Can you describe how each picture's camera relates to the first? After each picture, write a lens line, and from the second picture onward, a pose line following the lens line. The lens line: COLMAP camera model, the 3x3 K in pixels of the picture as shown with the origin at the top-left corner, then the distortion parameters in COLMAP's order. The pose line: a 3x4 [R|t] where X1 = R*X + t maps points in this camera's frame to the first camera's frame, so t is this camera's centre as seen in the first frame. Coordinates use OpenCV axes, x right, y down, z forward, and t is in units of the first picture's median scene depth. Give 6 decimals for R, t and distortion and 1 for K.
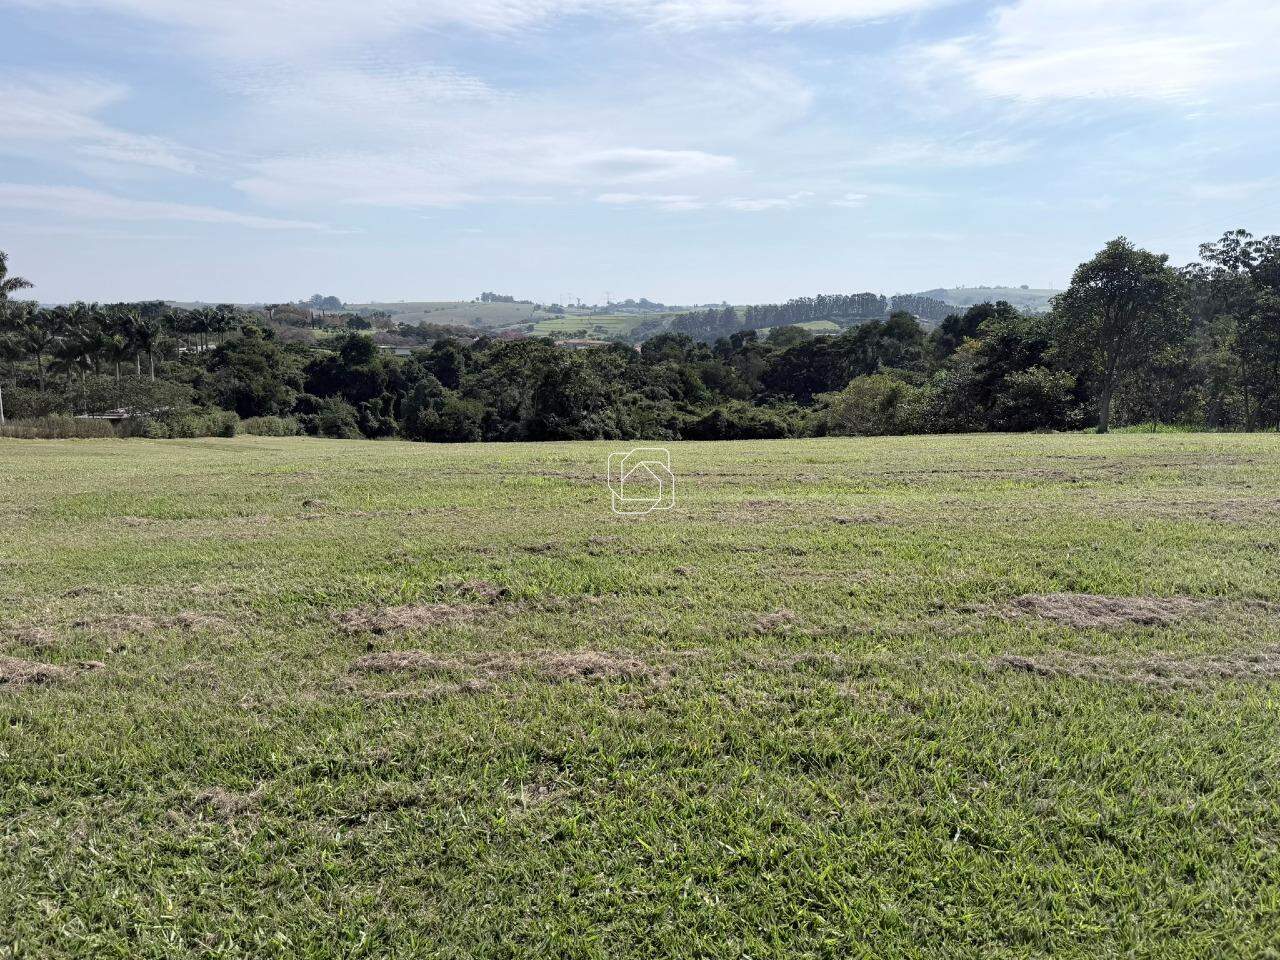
lens RADIAL K [[873.0, 0, 634.4], [0, 873.0, 480.4], [0, 0, 1]] dist [0.045280, -0.078540]
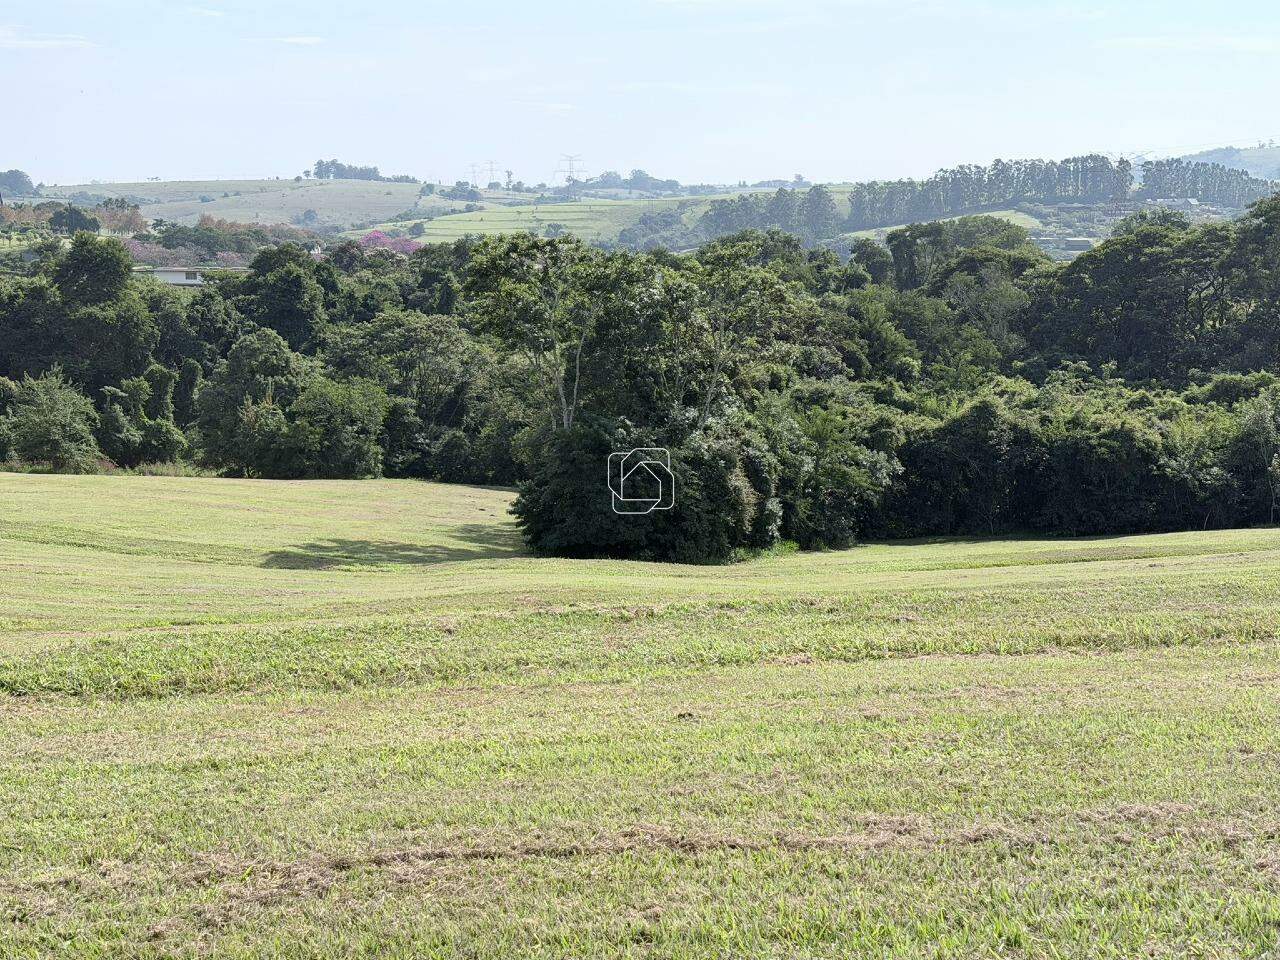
lens RADIAL K [[1731.4, 0, 638.4], [0, 1731.4, 508.6], [0, 0, 1]] dist [0.090701, 0.000000]
pose [[0.999900, -0.009524, 0.010461, -0.058302], [0.009663, 0.999864, -0.013372, -0.014873], [-0.010332, 0.013472, 0.999856, 0.125992]]
